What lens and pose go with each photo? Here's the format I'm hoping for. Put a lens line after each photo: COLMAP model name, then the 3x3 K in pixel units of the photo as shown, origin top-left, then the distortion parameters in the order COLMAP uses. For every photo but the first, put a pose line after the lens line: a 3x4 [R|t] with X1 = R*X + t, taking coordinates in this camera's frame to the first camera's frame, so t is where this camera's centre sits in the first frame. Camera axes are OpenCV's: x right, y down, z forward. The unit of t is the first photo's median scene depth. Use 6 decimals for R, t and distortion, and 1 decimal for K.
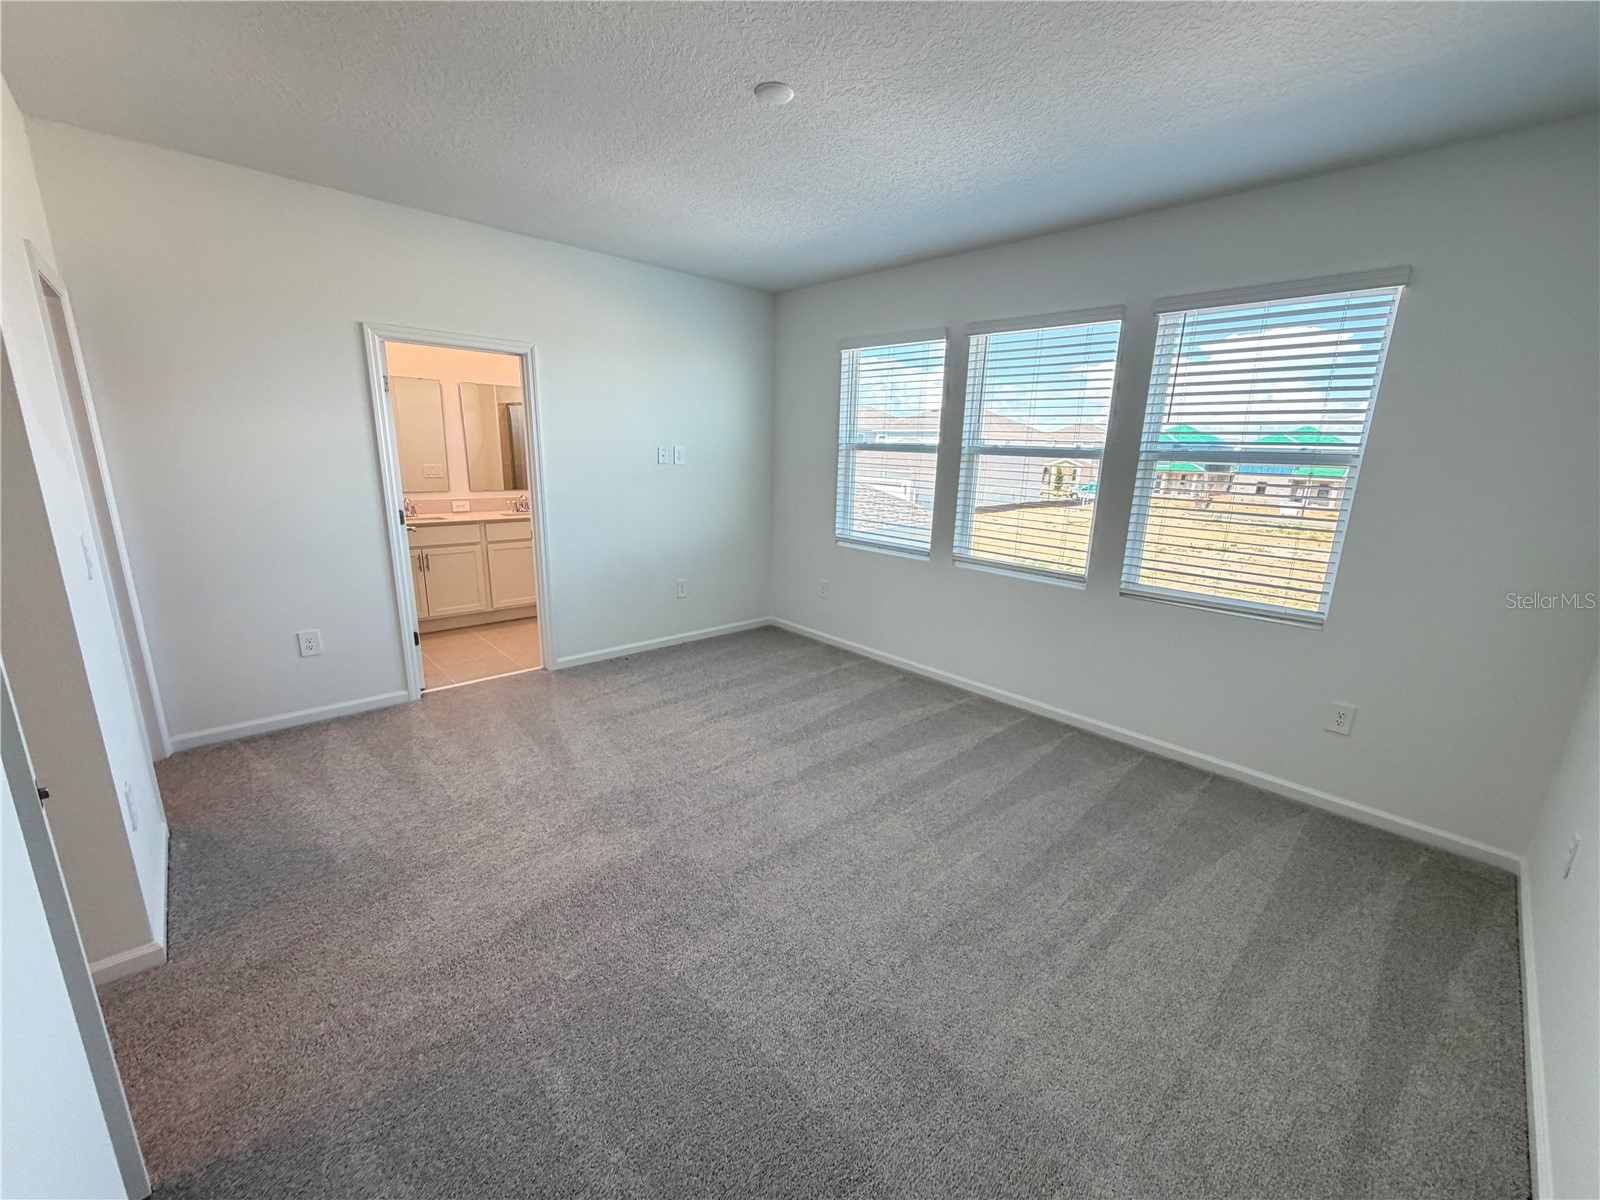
lens RADIAL K [[638.7, 0, 795.6], [0, 638.7, 600.6], [0, 0, 1]] dist [0.002388, -0.001041]
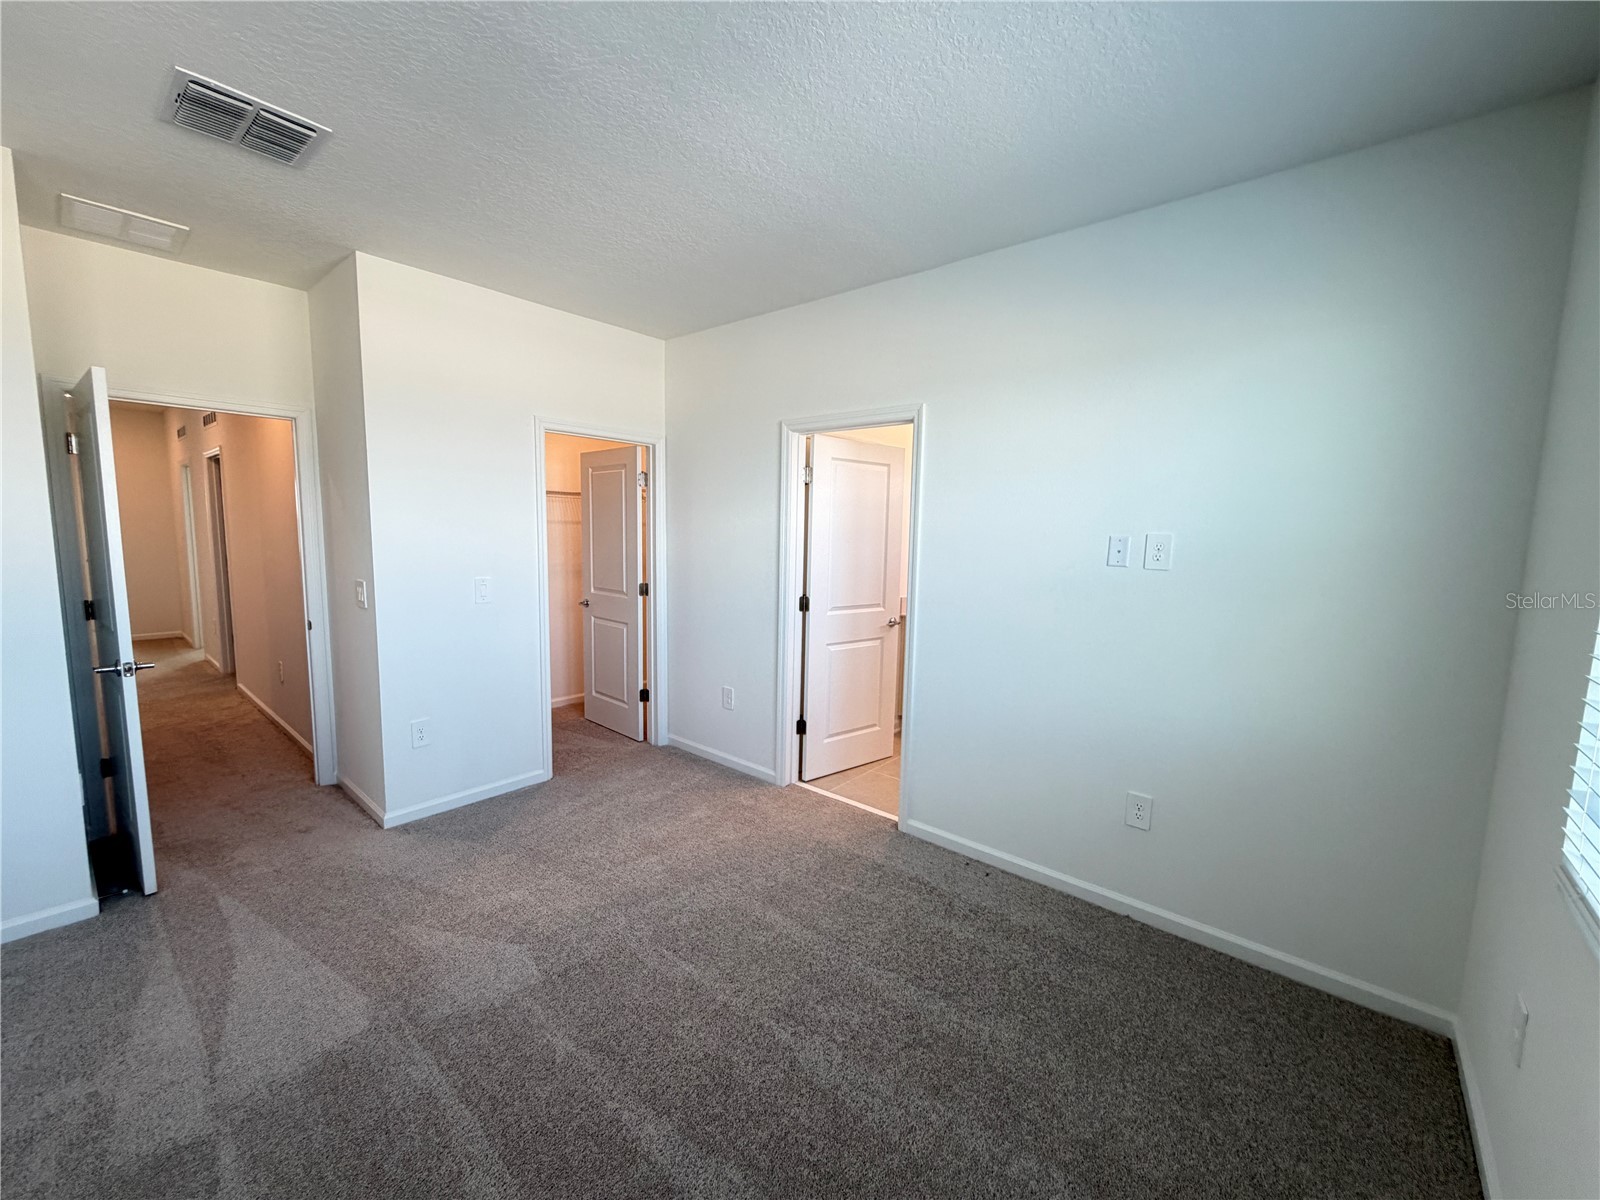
lens RADIAL K [[638.7, 0, 798.1], [0, 638.7, 607.7], [0, 0, 1]] dist [0.002388, -0.001041]
pose [[0.112486, 0.093682, -0.989227, 0.323651], [-0.253001, 0.965435, 0.062660, -0.160678], [0.960904, 0.243228, 0.132300, 0.745389]]
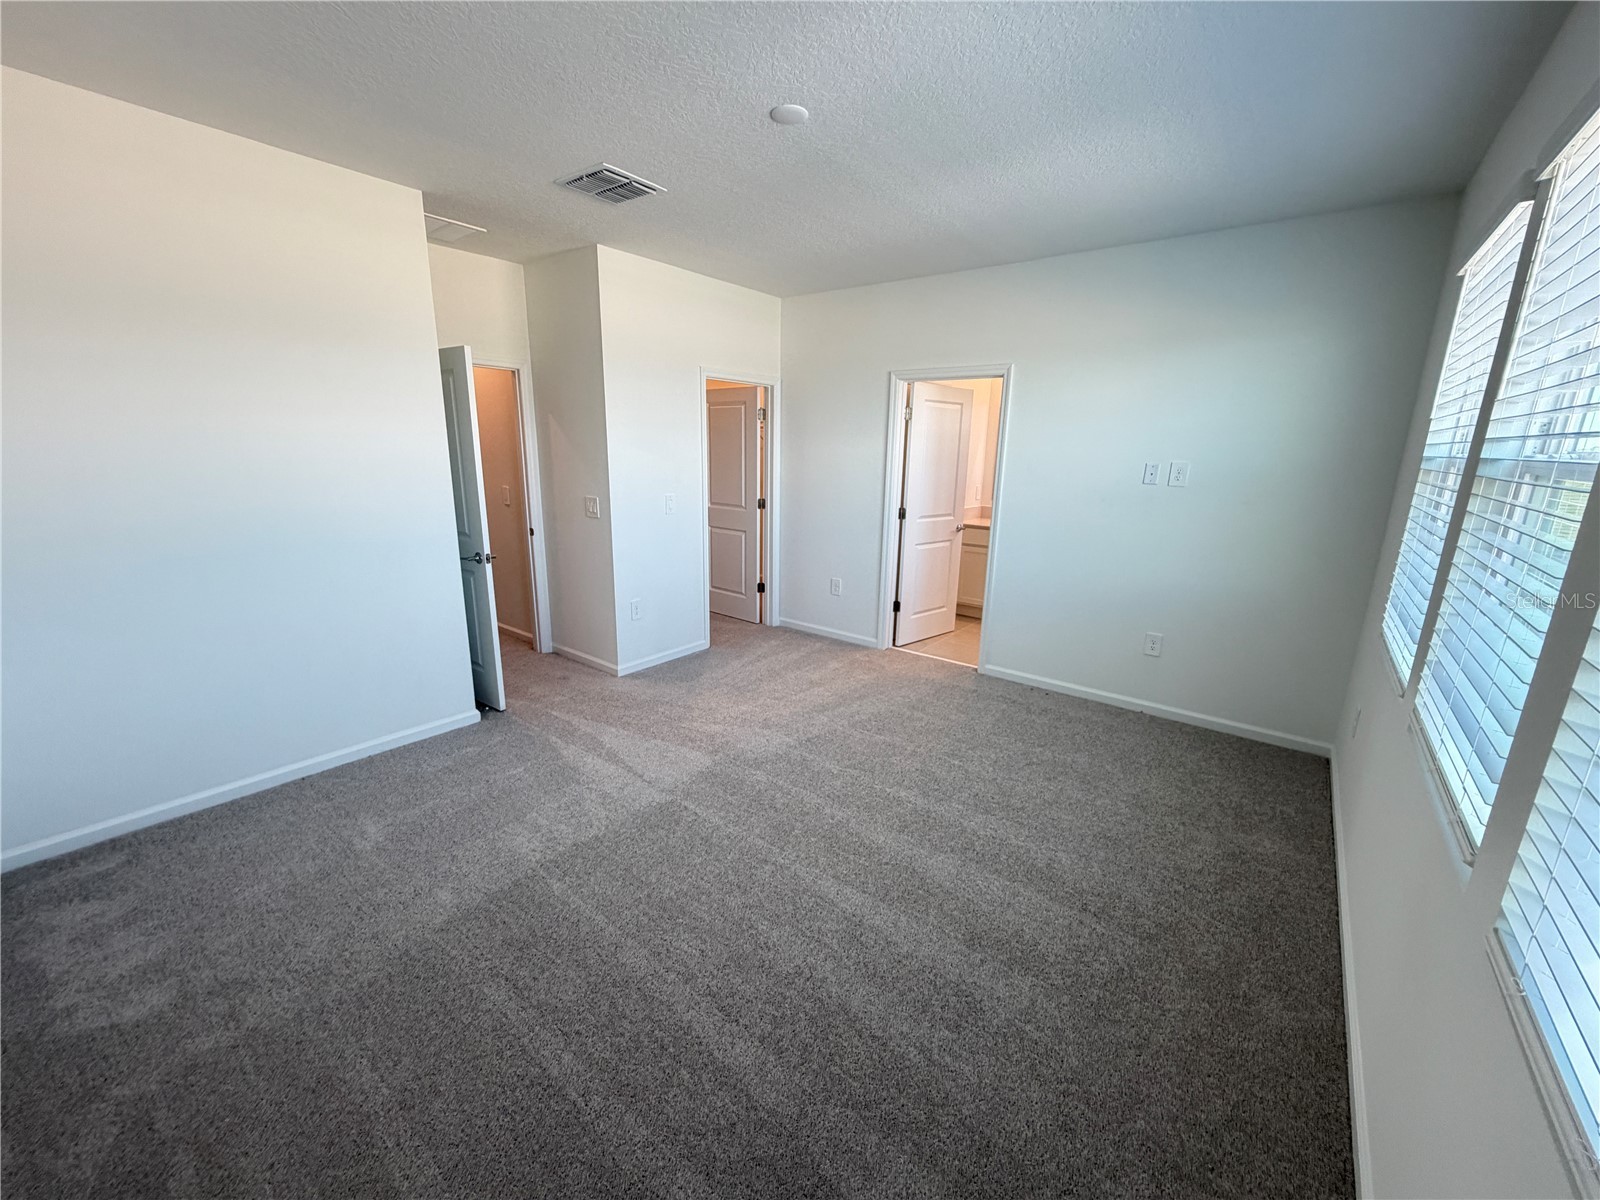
lens RADIAL K [[638.7, 0, 797.3], [0, 638.7, 607.4], [0, 0, 1]] dist [0.002388, -0.001041]
pose [[0.156655, 0.216132, -0.963715, 0.581109], [-0.248278, 0.953046, 0.173381, -0.104792], [0.955938, 0.212108, 0.202960, 0.489028]]
